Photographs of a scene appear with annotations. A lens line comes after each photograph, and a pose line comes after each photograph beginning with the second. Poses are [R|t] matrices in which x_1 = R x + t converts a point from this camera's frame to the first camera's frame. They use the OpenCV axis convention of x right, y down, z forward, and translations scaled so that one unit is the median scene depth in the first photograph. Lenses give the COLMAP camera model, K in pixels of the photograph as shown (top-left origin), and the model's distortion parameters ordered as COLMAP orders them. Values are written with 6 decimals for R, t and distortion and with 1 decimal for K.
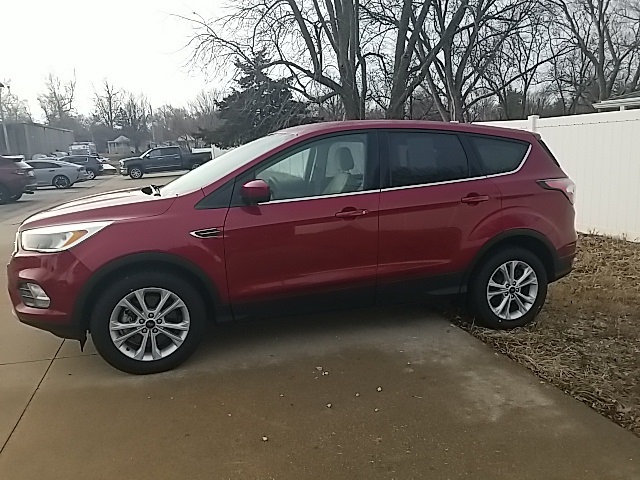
lens RADIAL K [[504.7, 0, 315.9], [0, 504.7, 232.1], [0, 0, 1]] dist [0.042700, -0.067172]
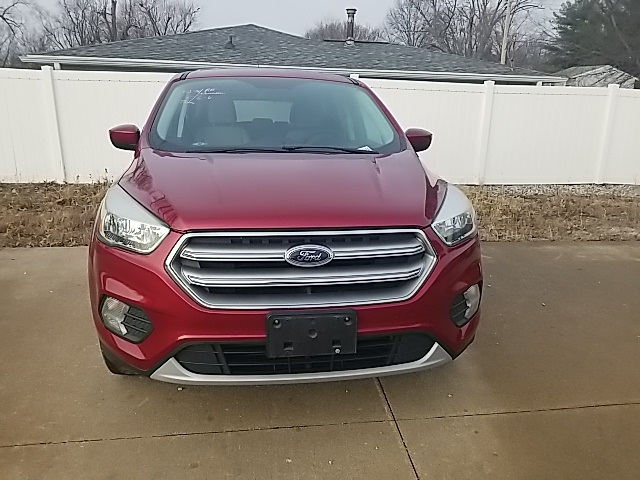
lens RADIAL K [[504.7, 0, 323.1], [0, 504.7, 227.2], [0, 0, 1]] dist [0.042700, -0.067172]
pose [[0.138181, -0.204887, 0.968983, -0.971114], [0.137165, 0.972899, 0.186155, -0.103812], [-0.980863, 0.107187, 0.162539, 0.847334]]
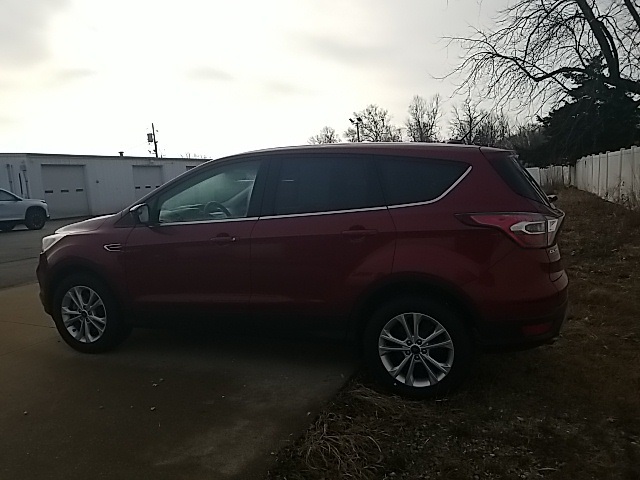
lens RADIAL K [[504.7, 0, 328.1], [0, 504.7, 238.1], [0, 0, 1]] dist [0.042700, -0.067172]
pose [[0.782308, 0.062501, -0.619748, 0.766115], [-0.078962, 0.996877, 0.000861, -0.050061], [0.617867, 0.048263, 0.784800, 0.287833]]
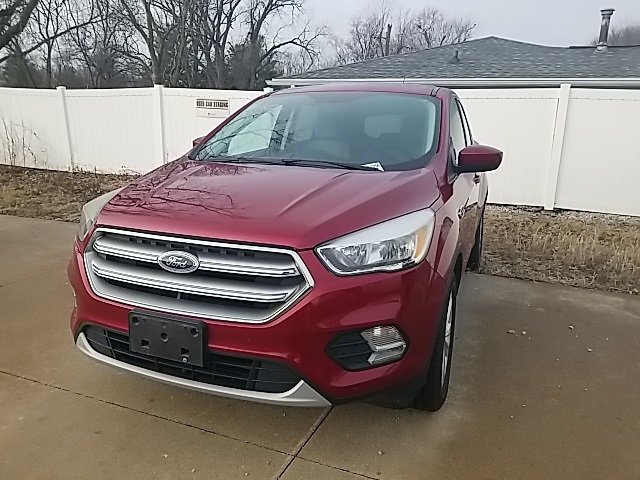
lens RADIAL K [[504.7, 0, 317.7], [0, 504.7, 229.2], [0, 0, 1]] dist [0.042700, -0.067172]
pose [[0.618679, -0.136511, 0.773693, -0.816263], [0.095356, 0.990556, 0.098524, -0.059659], [-0.779836, 0.012822, 0.625853, 0.538455]]
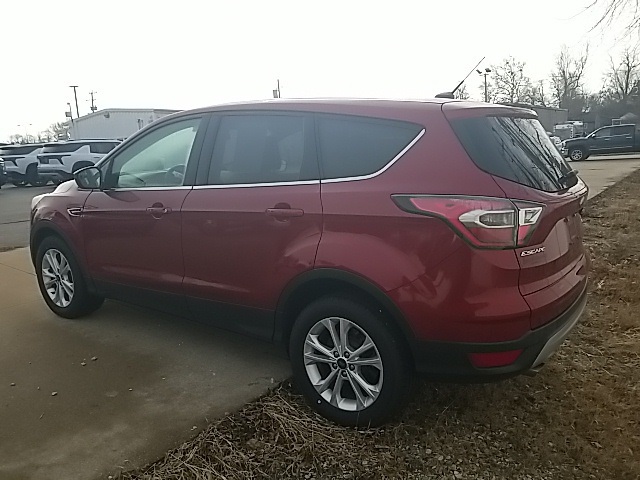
lens RADIAL K [[504.7, 0, 332.4], [0, 504.7, 240.0], [0, 0, 1]] dist [0.042700, -0.067172]
pose [[0.608276, 0.159740, -0.777485, 0.848870], [-0.116226, 0.986906, 0.111837, -0.106573], [0.785170, 0.022336, 0.618877, 0.604315]]
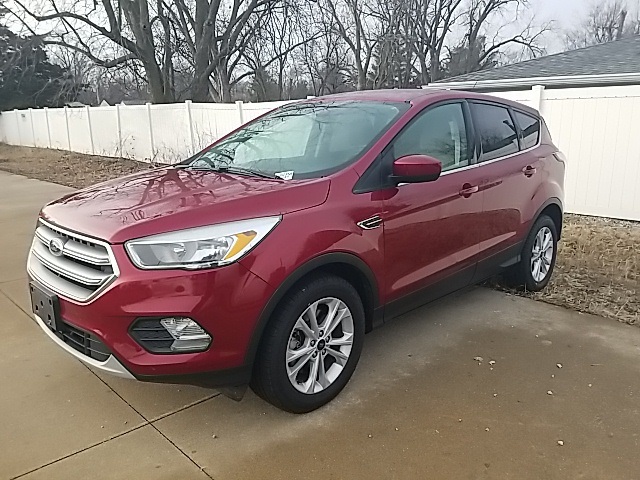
lens RADIAL K [[504.7, 0, 325.1], [0, 504.7, 241.3], [0, 0, 1]] dist [0.042700, -0.067172]
pose [[0.878519, -0.092095, 0.468747, -0.537745], [0.062216, 0.994941, 0.078873, -0.029642], [-0.473639, -0.040128, 0.879804, 0.260538]]
